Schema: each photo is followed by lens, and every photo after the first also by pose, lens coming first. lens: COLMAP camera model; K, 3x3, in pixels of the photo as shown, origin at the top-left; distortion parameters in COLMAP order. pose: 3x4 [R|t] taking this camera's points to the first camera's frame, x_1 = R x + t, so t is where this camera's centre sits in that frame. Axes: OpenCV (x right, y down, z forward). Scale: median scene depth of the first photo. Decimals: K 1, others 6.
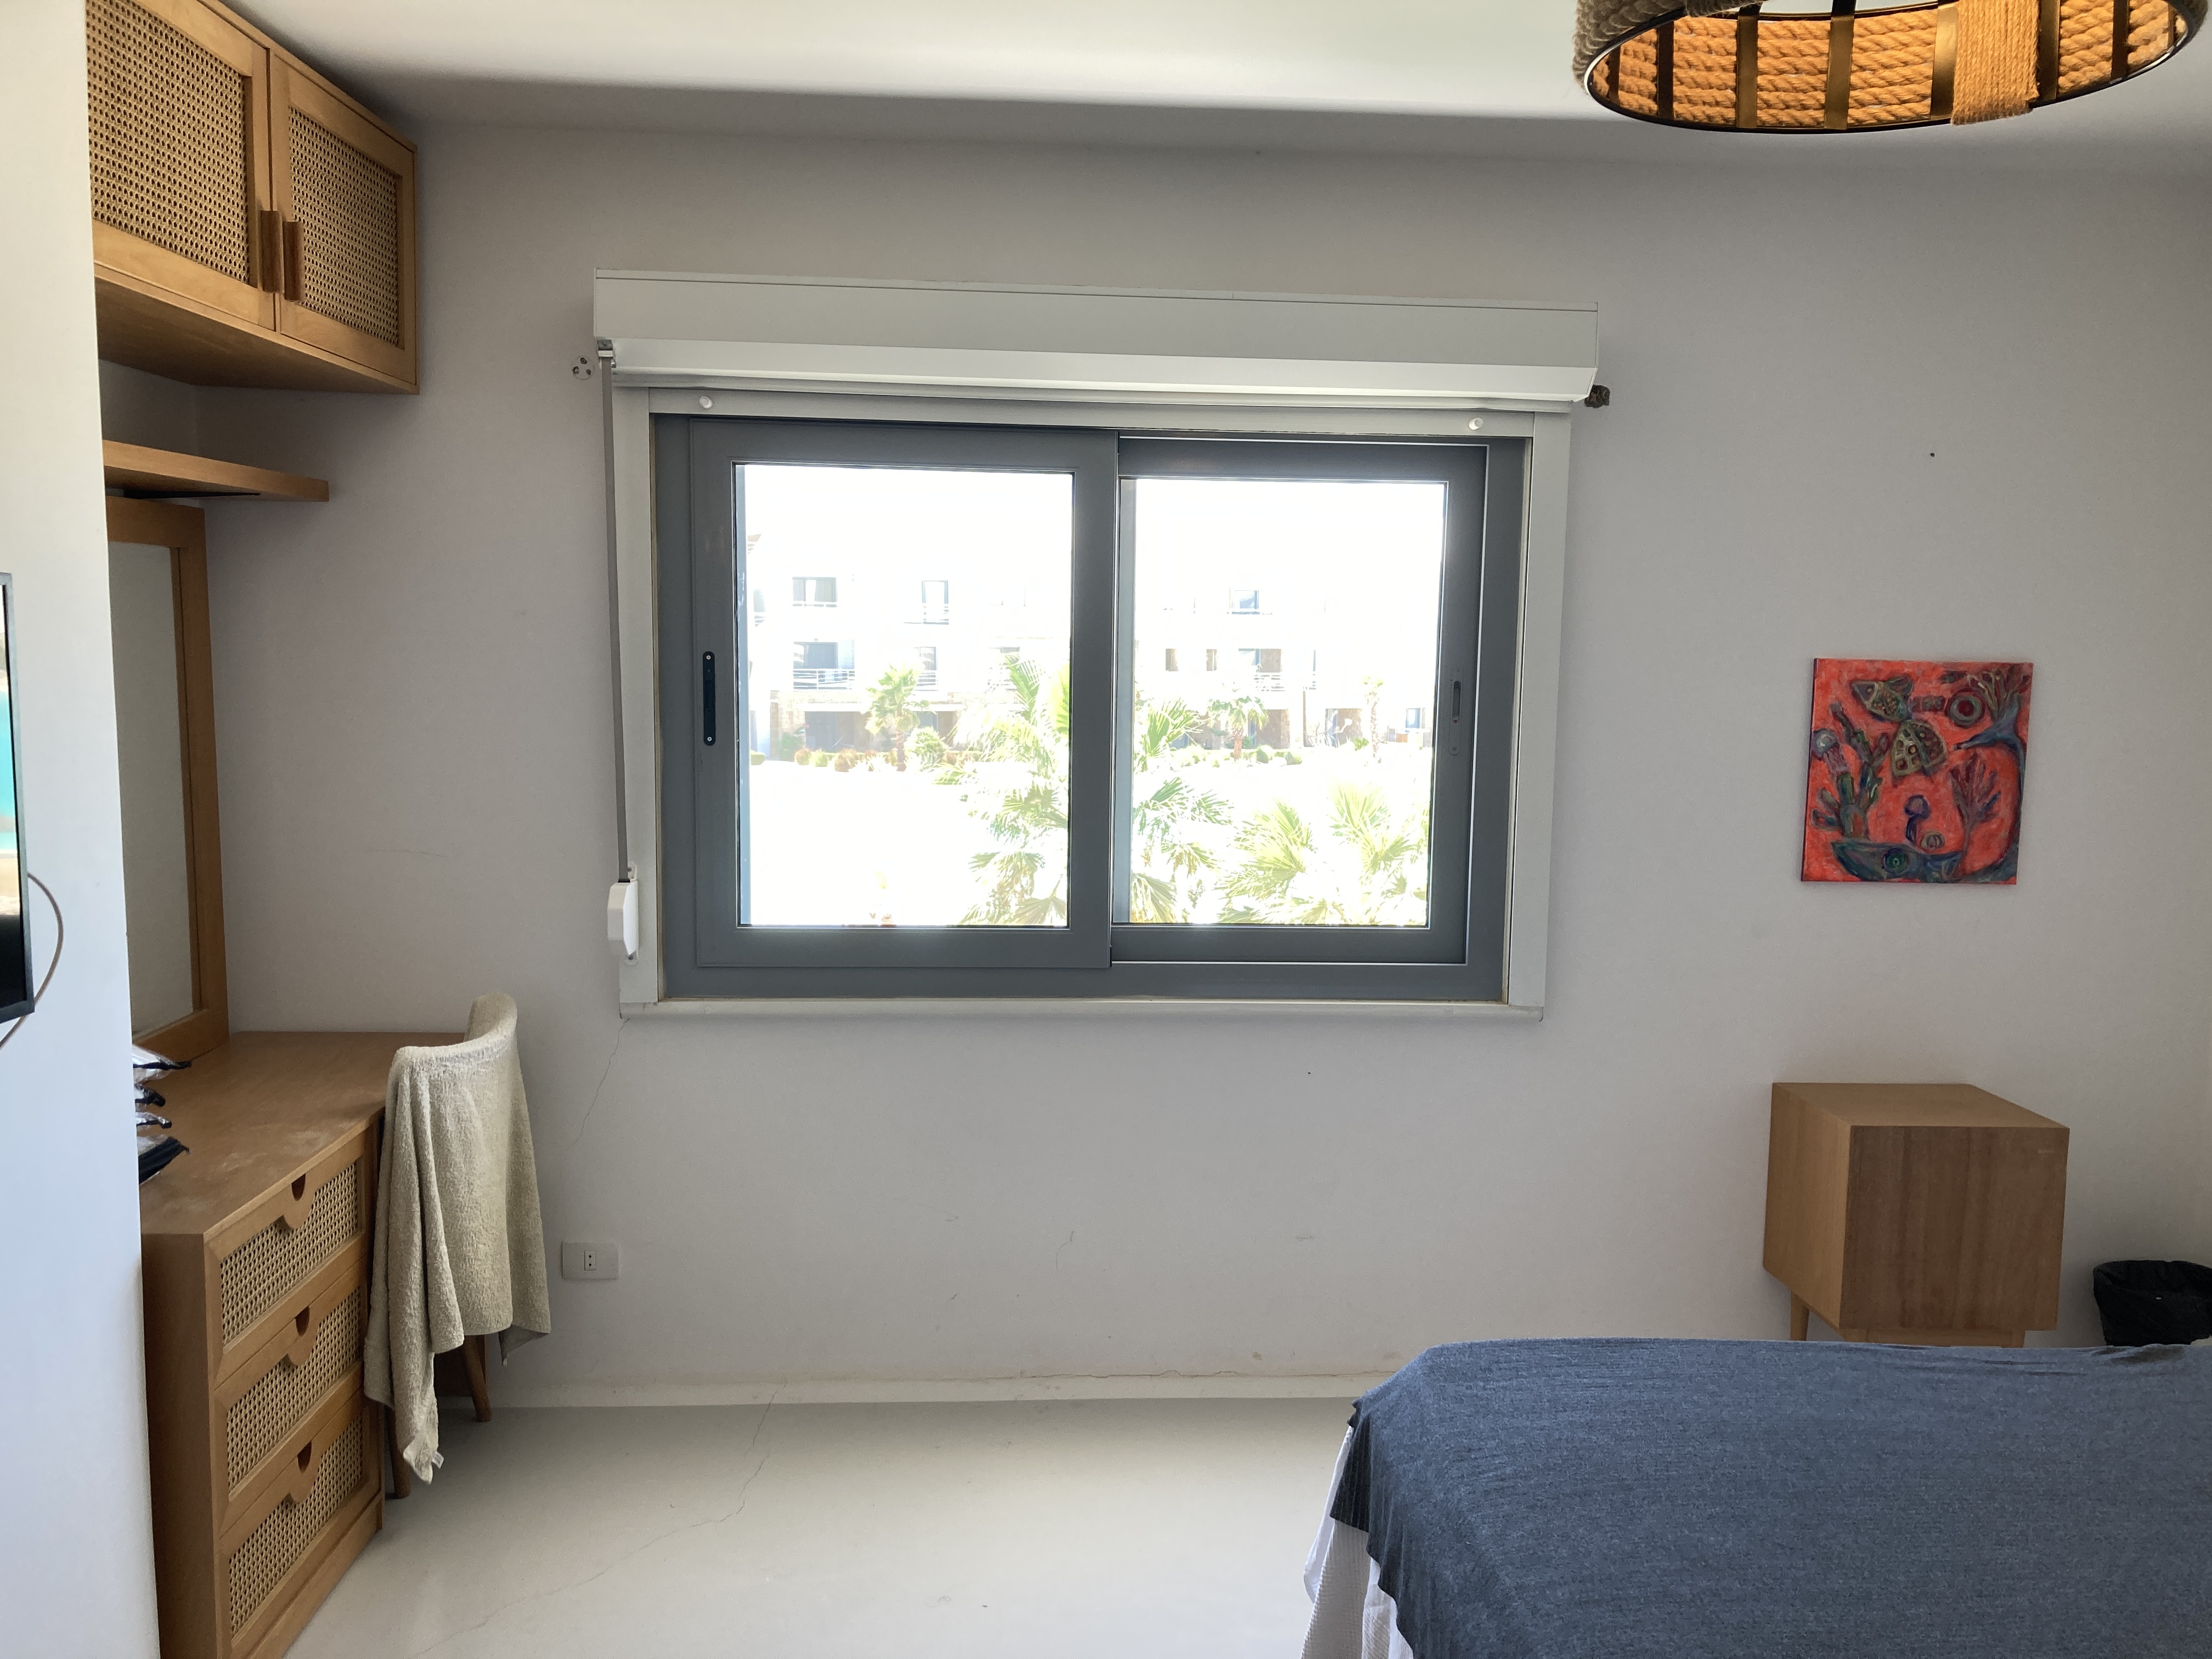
lens RADIAL K [[1806.1, 0, 1118.7], [0, 1806.1, 836.2], [0, 0, 1]] dist [0.028075, -0.031851]
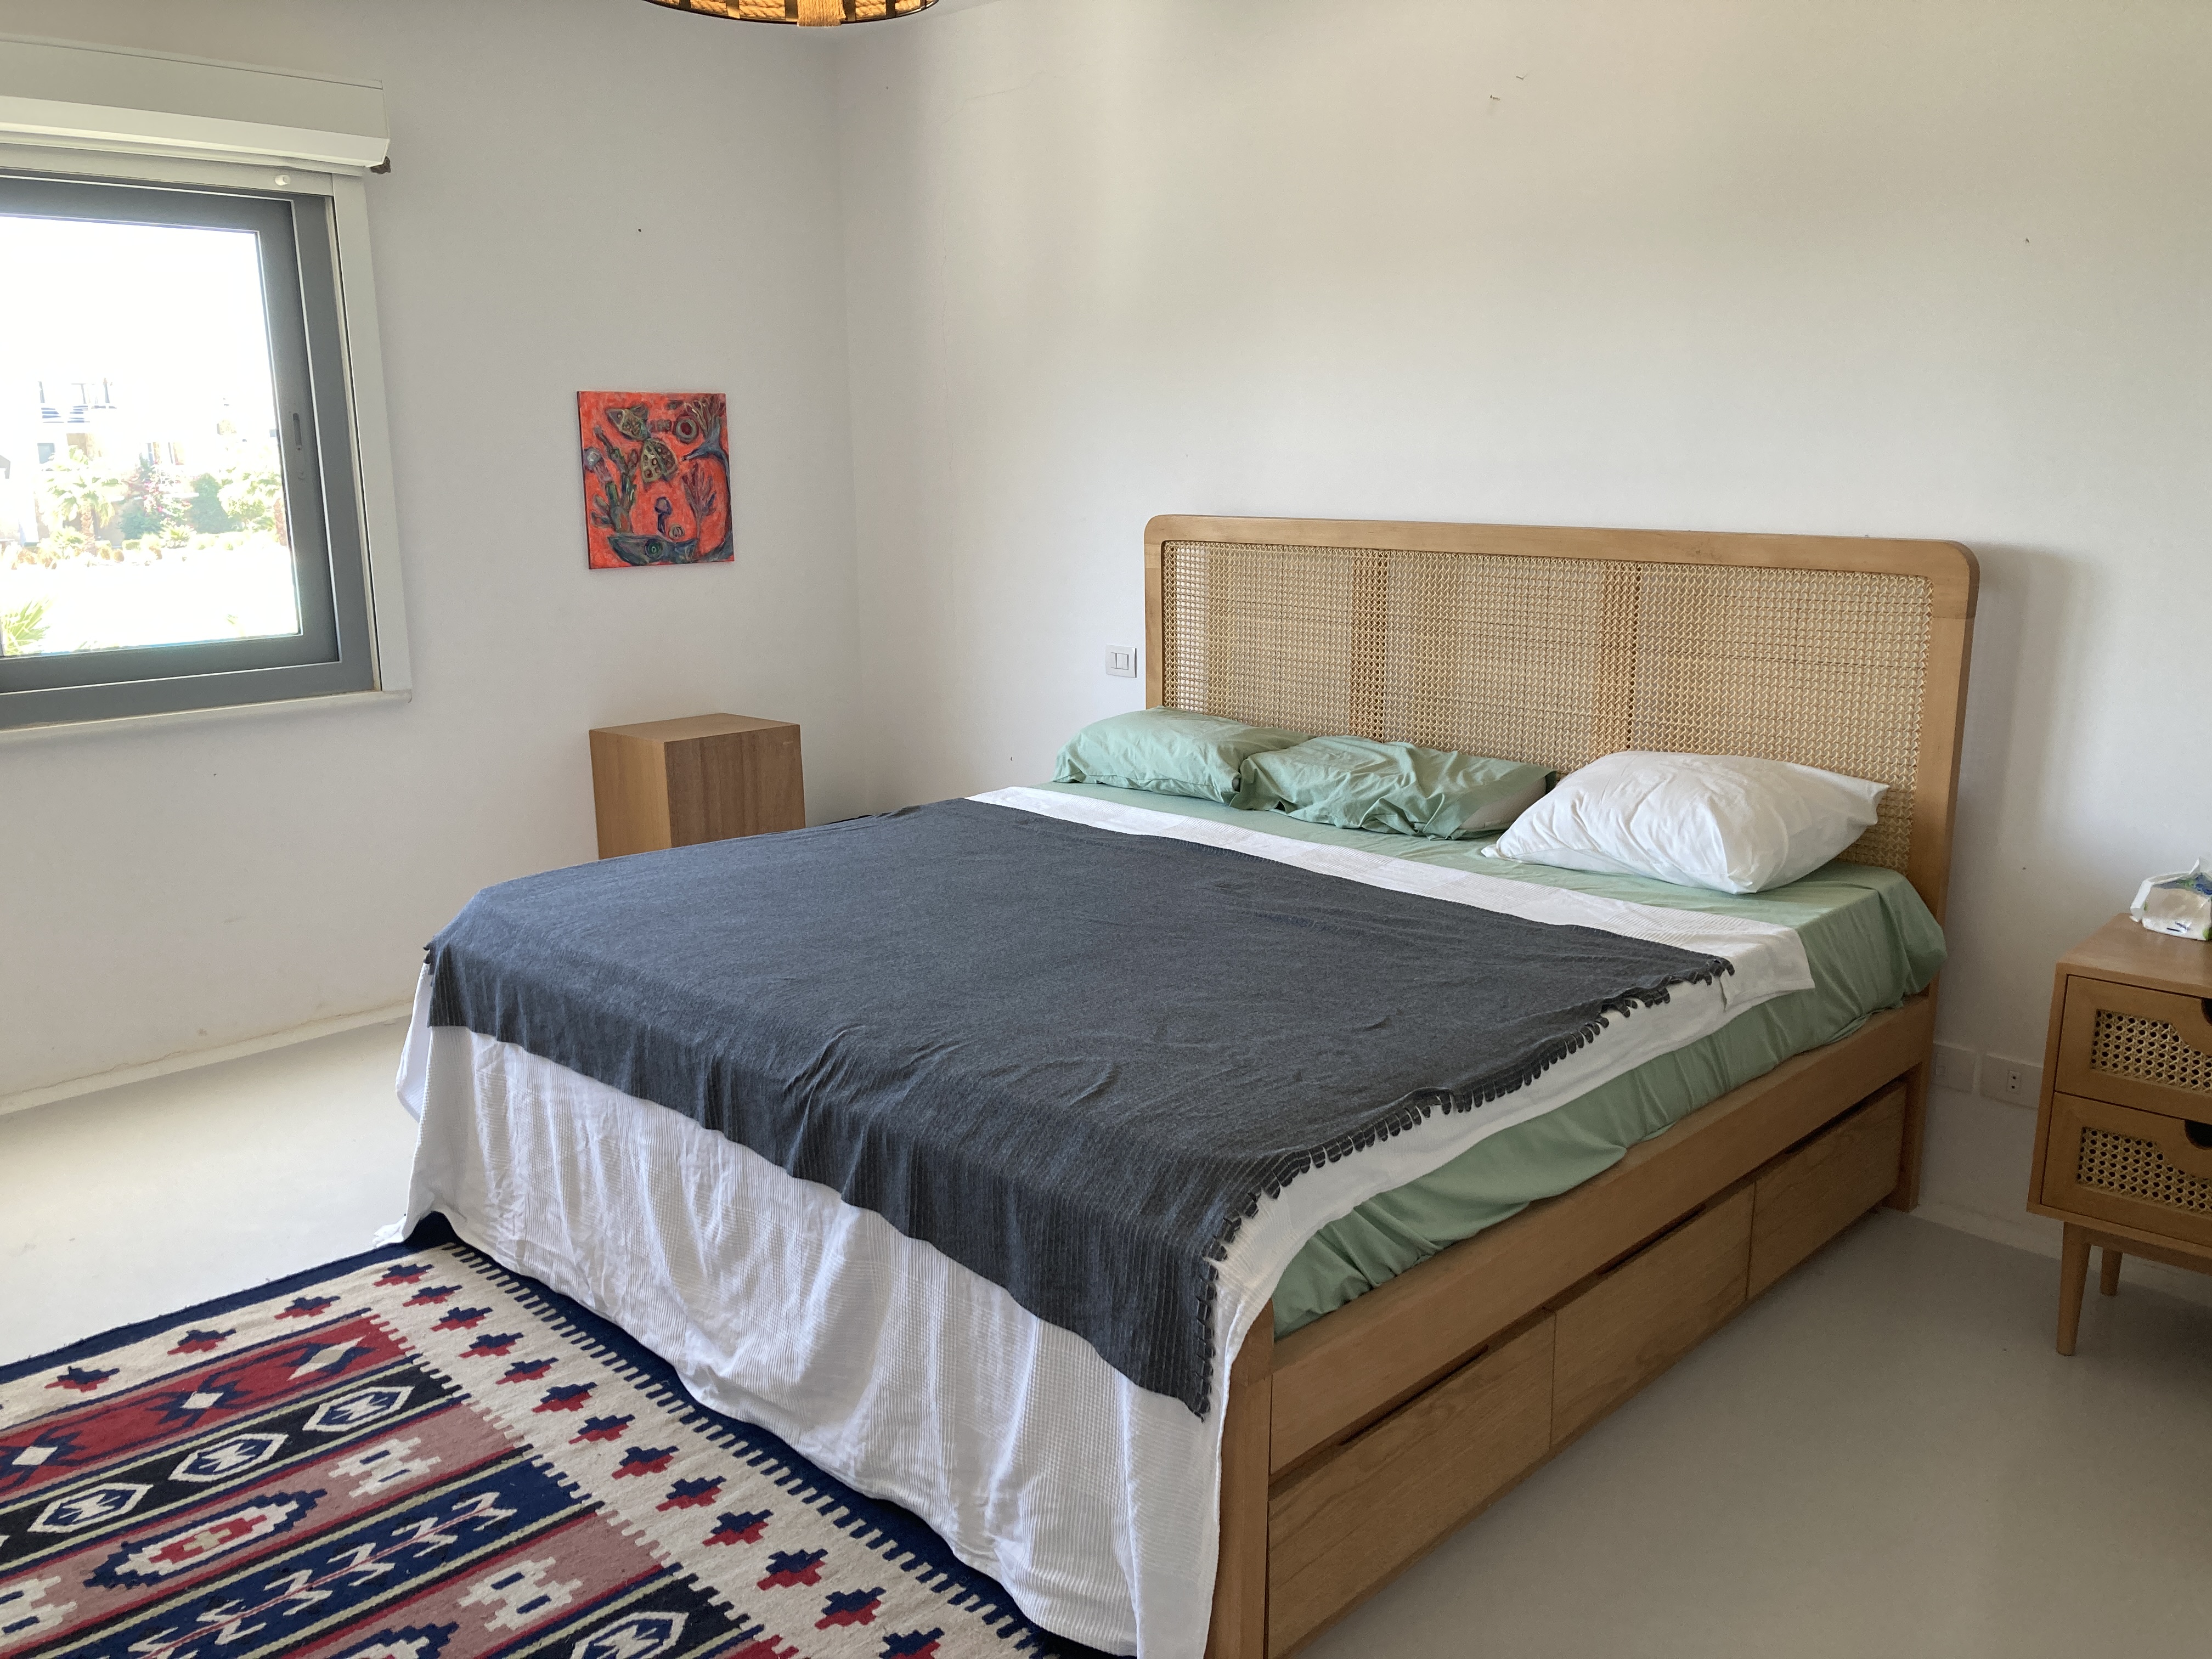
lens RADIAL K [[1806.1, 0, 1101.3], [0, 1806.1, 821.8], [0, 0, 1]] dist [0.028075, -0.031851]
pose [[0.732197, -0.168551, 0.659908, -0.233042], [0.096845, 0.984815, 0.144083, 0.051224], [-0.674172, -0.041589, 0.737402, -0.192746]]
